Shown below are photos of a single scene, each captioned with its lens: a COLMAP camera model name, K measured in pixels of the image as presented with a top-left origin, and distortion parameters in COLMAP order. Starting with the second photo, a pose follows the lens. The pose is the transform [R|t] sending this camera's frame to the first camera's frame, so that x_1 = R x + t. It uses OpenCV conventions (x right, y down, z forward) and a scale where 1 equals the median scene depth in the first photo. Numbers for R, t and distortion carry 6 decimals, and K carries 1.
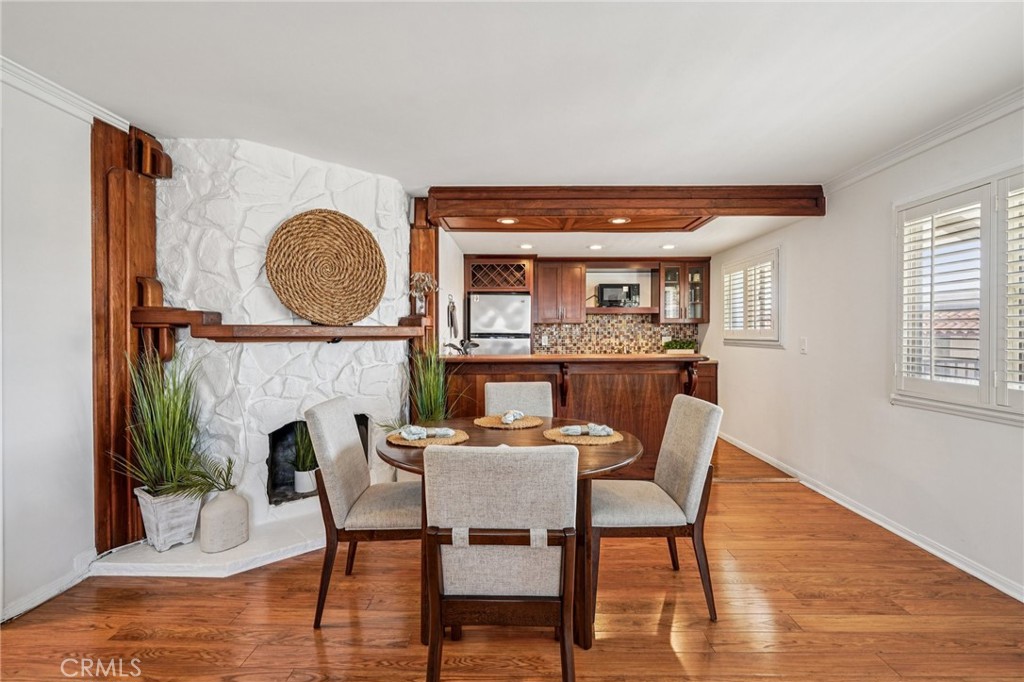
lens RADIAL K [[468.0, 0, 512.3], [0, 468.0, 335.0], [0, 0, 1]] dist [-0.005842, 0.000287]
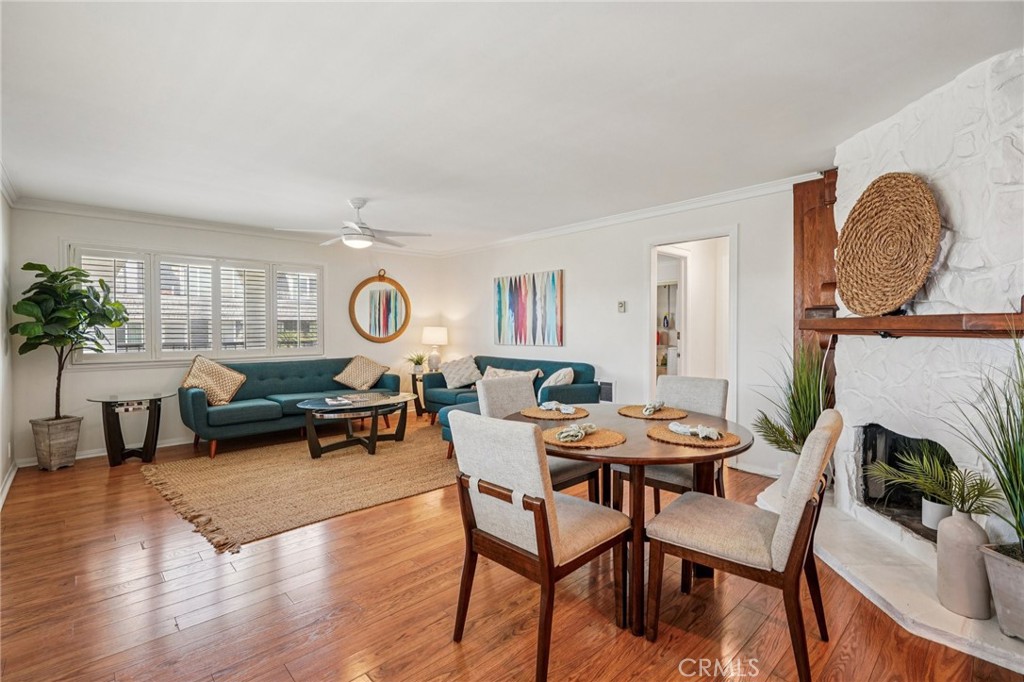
lens RADIAL K [[468.0, 0, 512.3], [0, 468.0, 335.0], [0, 0, 1]] dist [-0.005842, 0.000287]
pose [[-0.715670, 0.014644, -0.698285, 0.593601], [0.000319, 0.999787, 0.020639, -0.004323], [0.698438, 0.014548, -0.715522, 1.032337]]
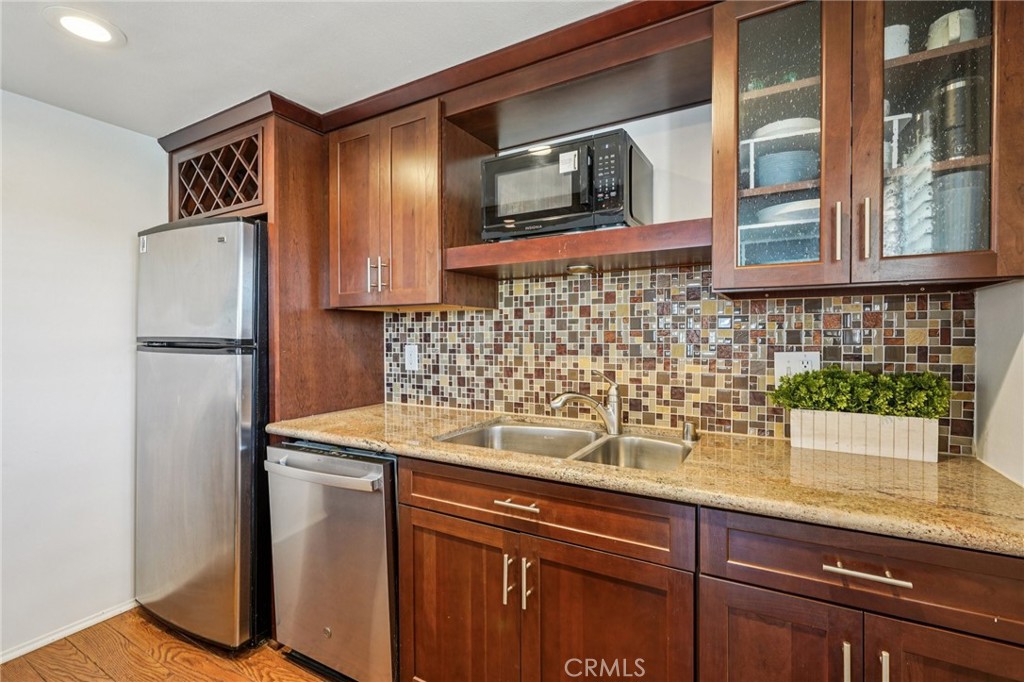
lens RADIAL K [[464.2, 0, 512.0], [0, 464.2, 341.0], [0, 0, 1]] dist [-0.005839, 0.000052]
pose [[0.875880, 0.004648, -0.482506, 0.583358], [-0.000800, 0.999966, 0.008182, -0.007854], [0.482528, -0.006781, 0.875854, 1.331799]]
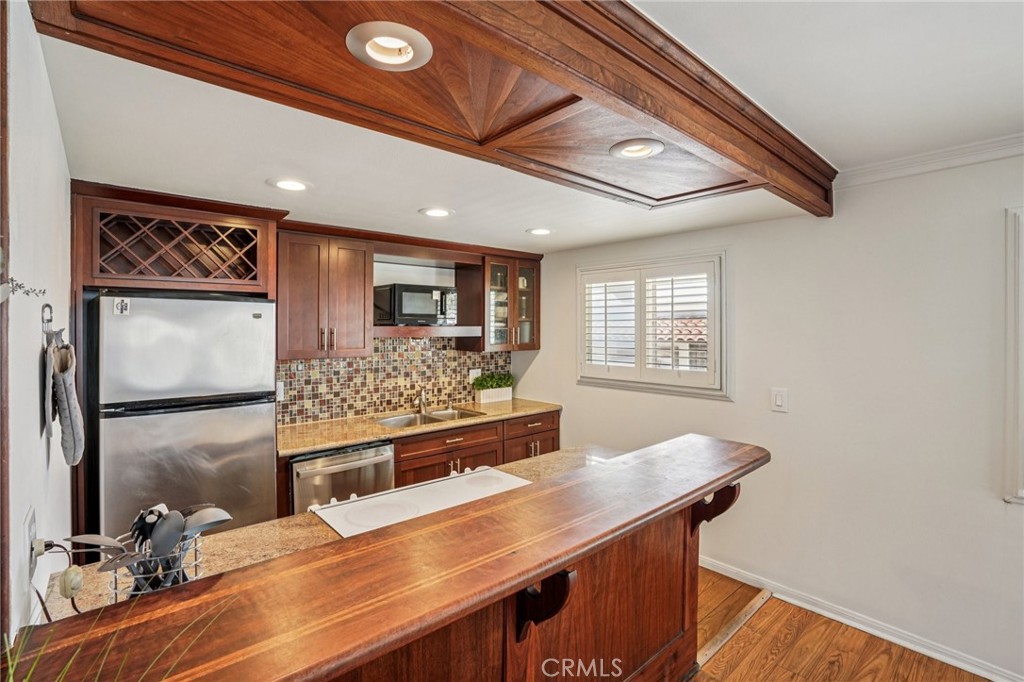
lens RADIAL K [[480.9, 0, 510.4], [0, 480.9, 327.9], [0, 0, 1]] dist [-0.046802, 0.000583]
pose [[0.739067, -0.001517, 0.673630, -0.158893], [0.004302, 0.999988, -0.002468, -0.097301], [-0.673618, 0.004722, 0.739064, 0.864810]]
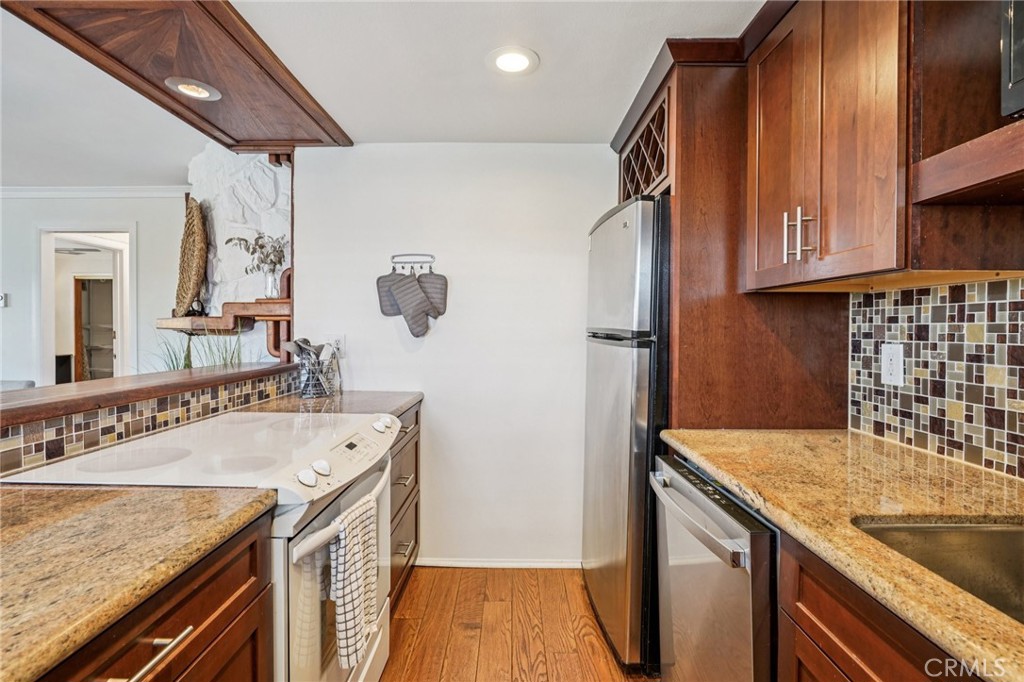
lens RADIAL K [[467.0, 0, 511.5], [0, 467.0, 332.2], [0, 0, 1]] dist [-0.006955, 0.000702]
pose [[0.014751, 0.012999, -0.999807, 0.538987], [-0.010409, 0.999863, 0.012846, -0.008650], [0.999837, 0.010218, 0.014884, 1.506466]]
